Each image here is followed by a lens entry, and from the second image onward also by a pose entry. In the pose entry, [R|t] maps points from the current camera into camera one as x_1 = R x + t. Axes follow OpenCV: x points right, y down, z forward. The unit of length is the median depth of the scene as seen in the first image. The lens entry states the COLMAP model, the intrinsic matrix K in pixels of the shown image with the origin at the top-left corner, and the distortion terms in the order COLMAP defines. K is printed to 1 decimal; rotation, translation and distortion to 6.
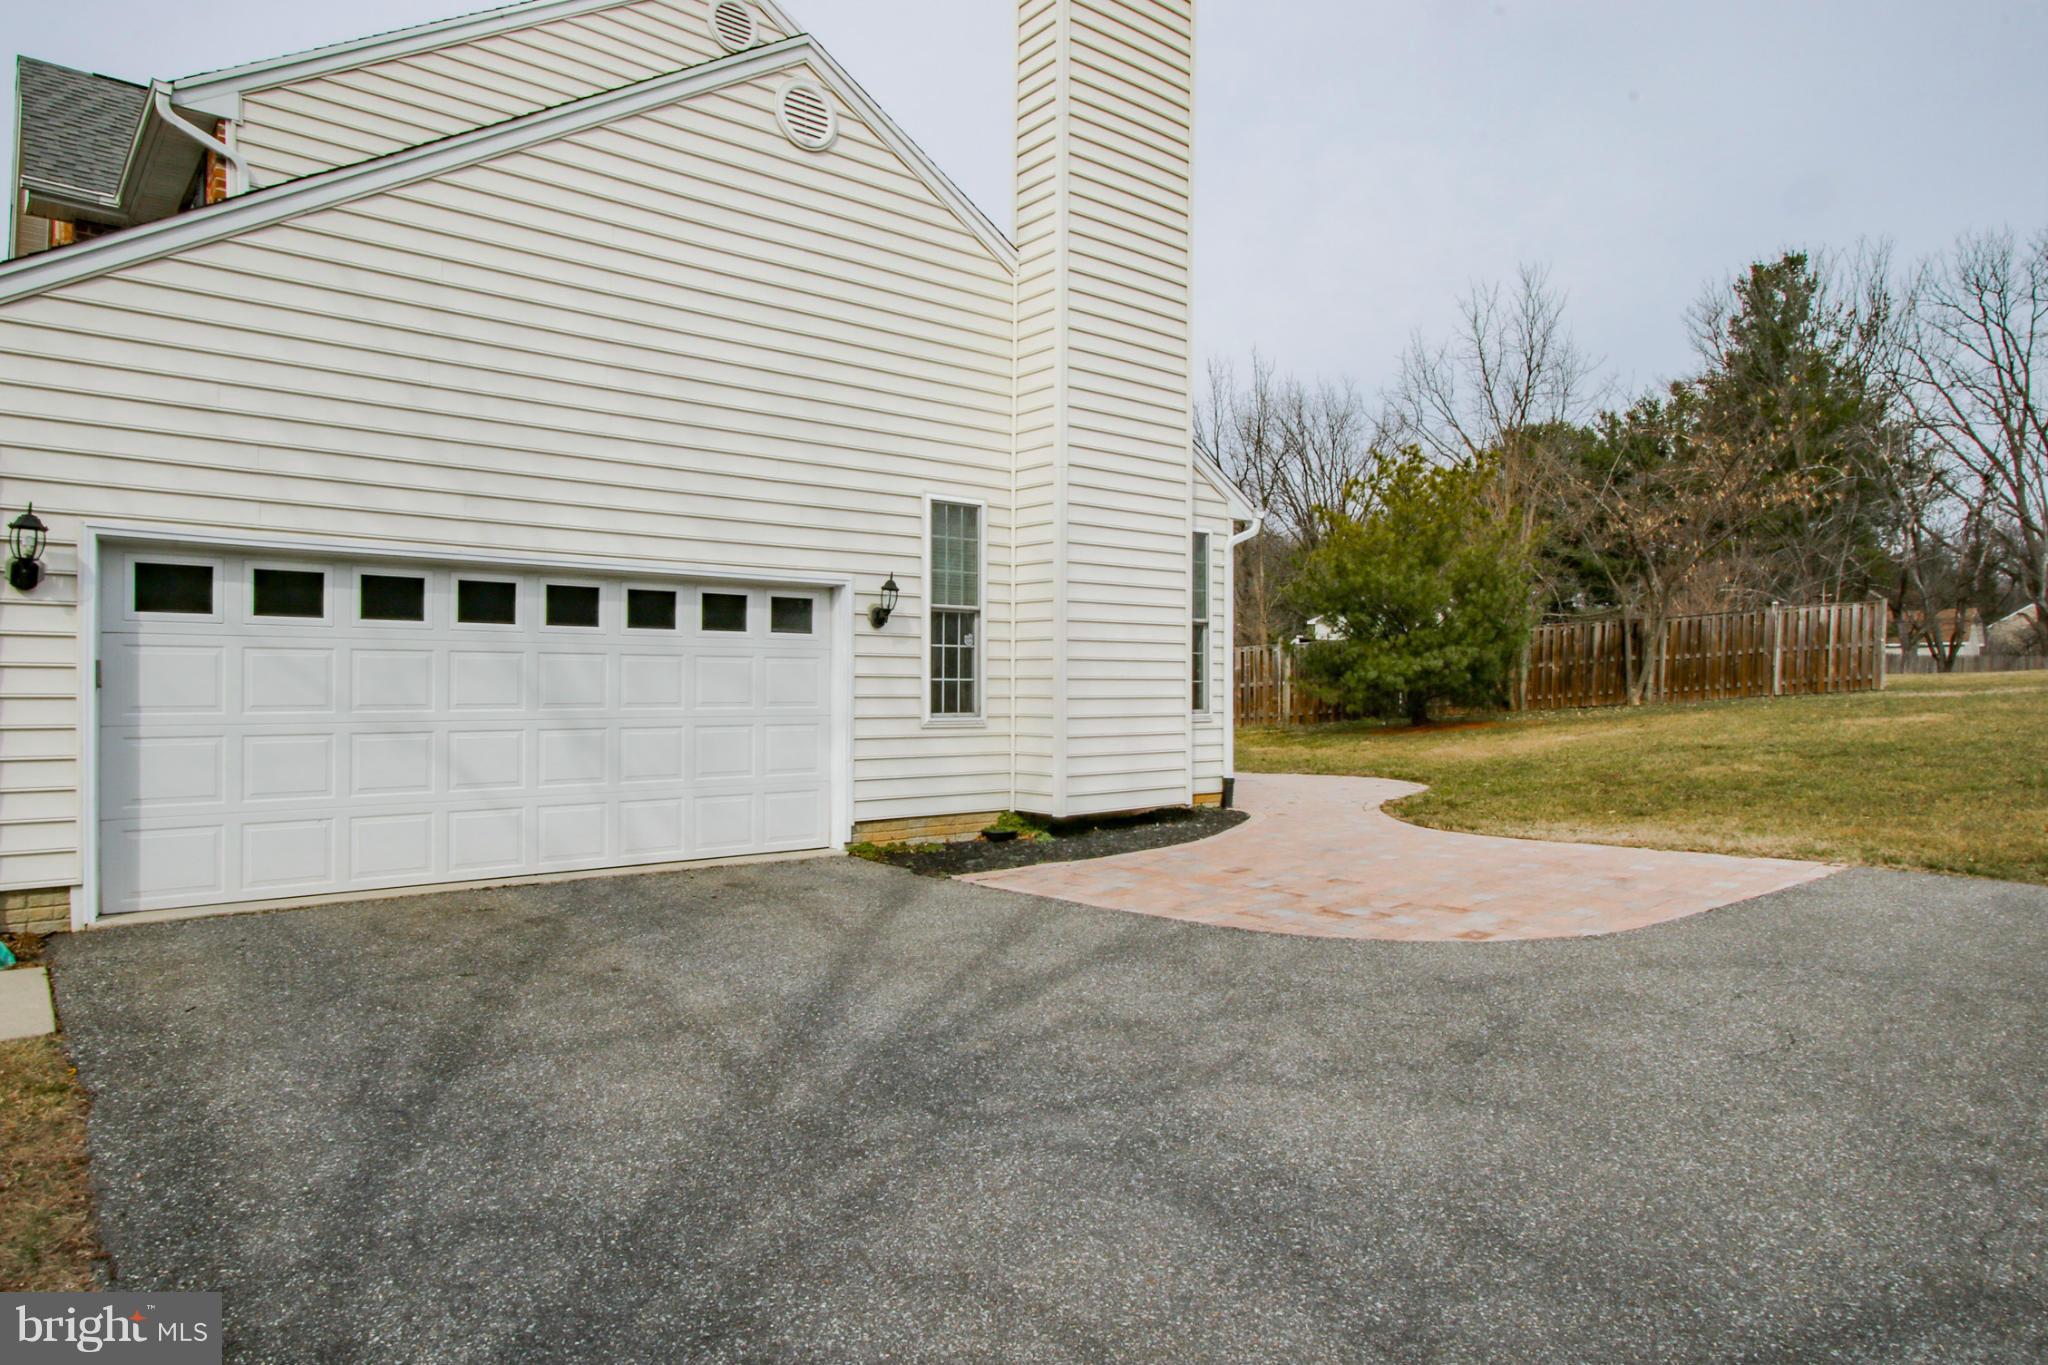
lens RADIAL K [[1262.5, 0, 1022.2], [0, 1262.5, 686.2], [0, 0, 1]] dist [0.004630, 0.003158]
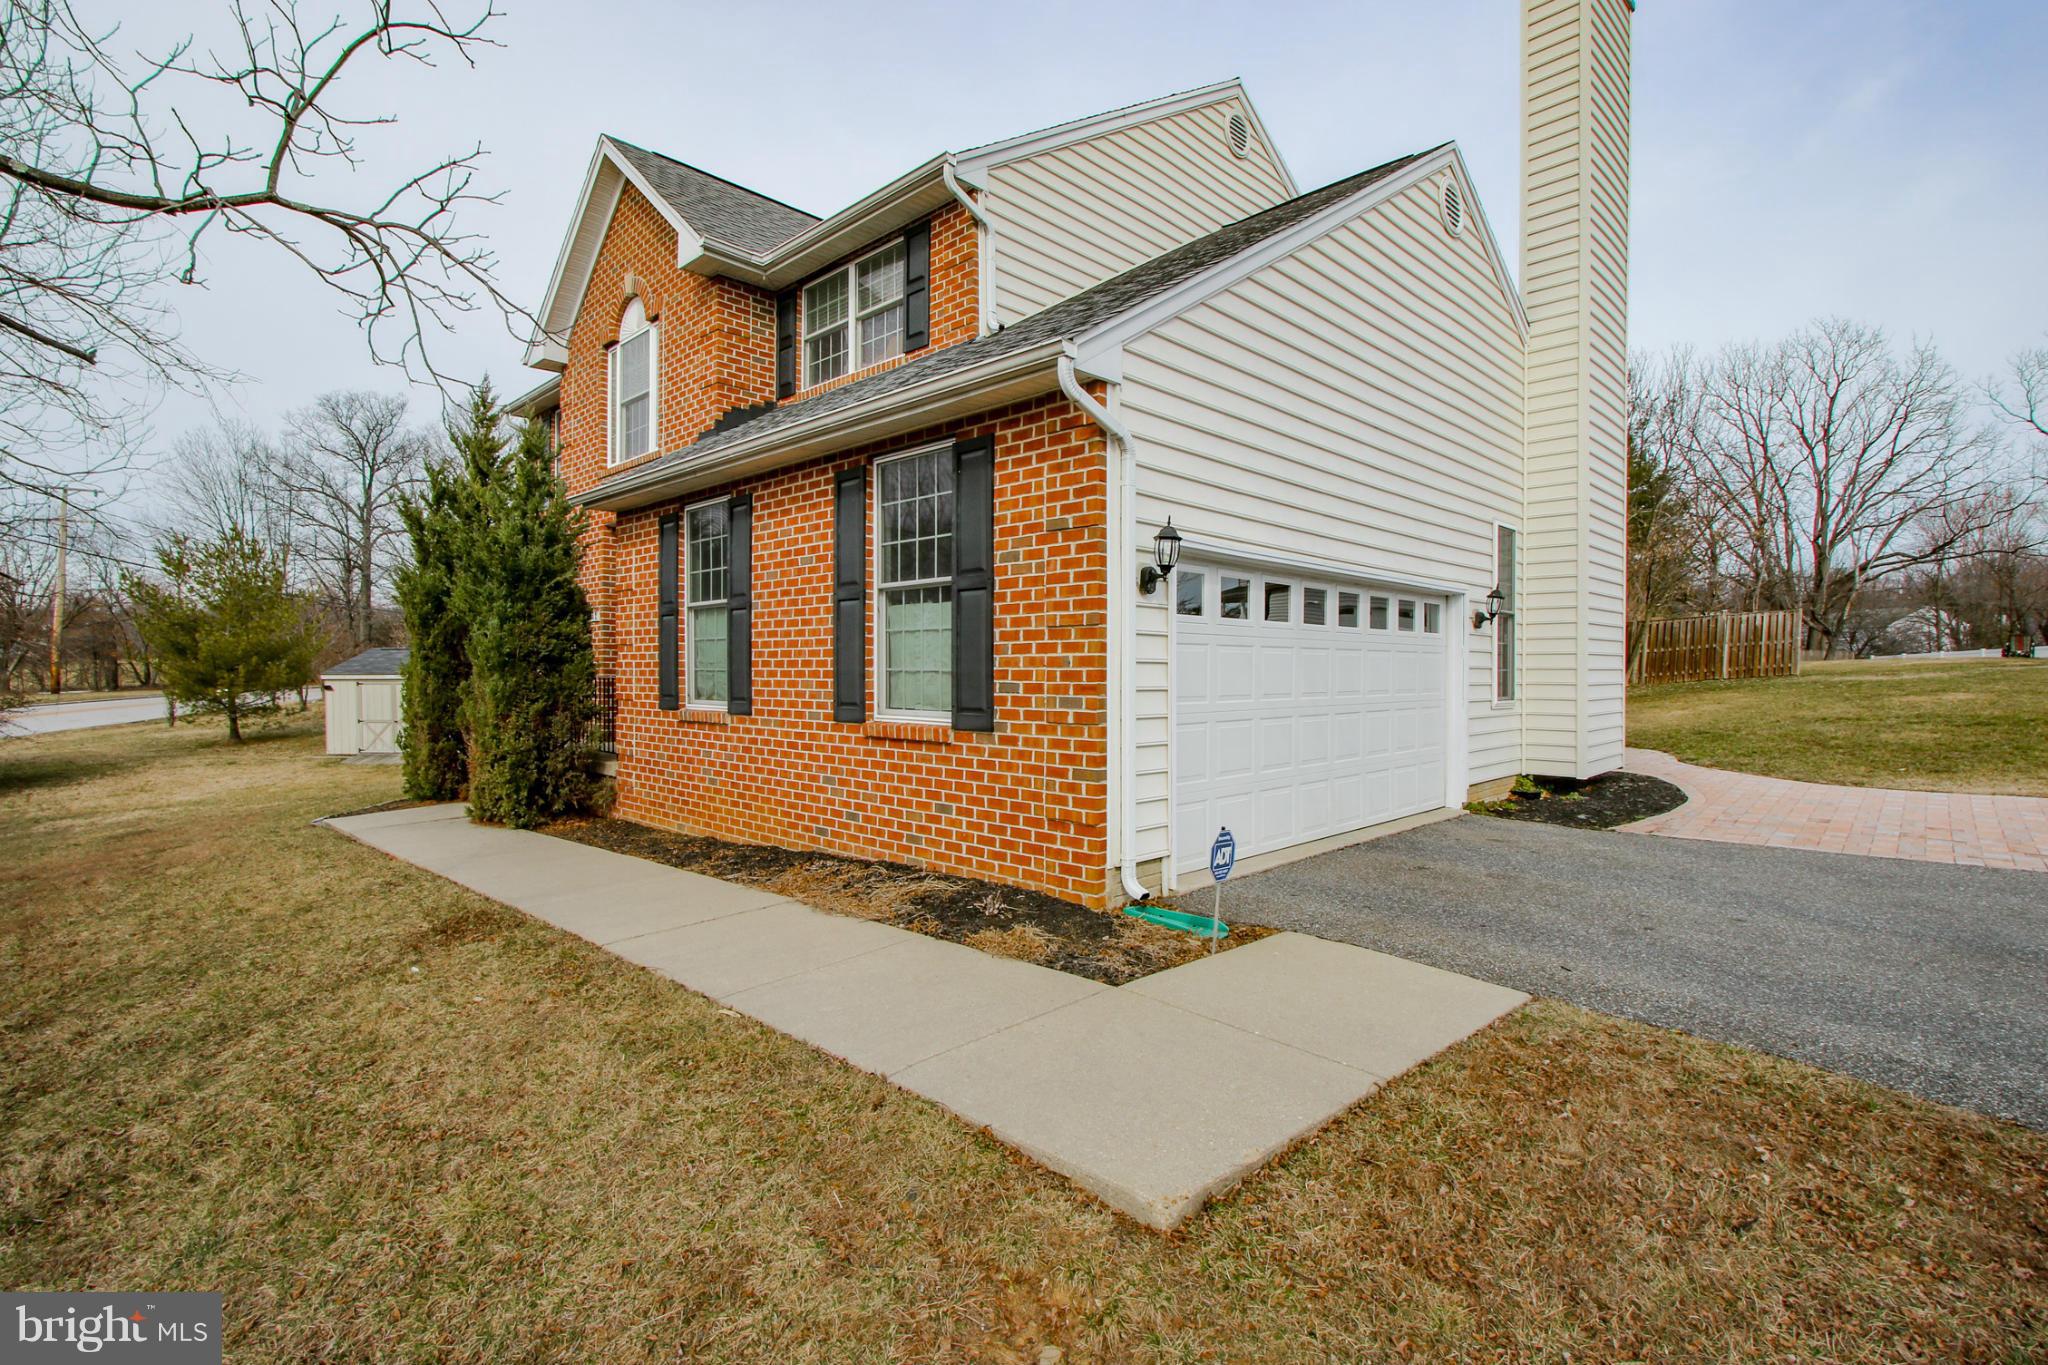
lens RADIAL K [[973.5, 0, 1023.9], [0, 973.5, 676.1], [0, 0, 1]] dist [-0.002263, -0.000742]
pose [[0.994558, -0.001358, 0.104171, -0.393170], [0.000767, 0.999983, 0.005713, -0.003370], [-0.104177, -0.005602, 0.994543, 0.060742]]
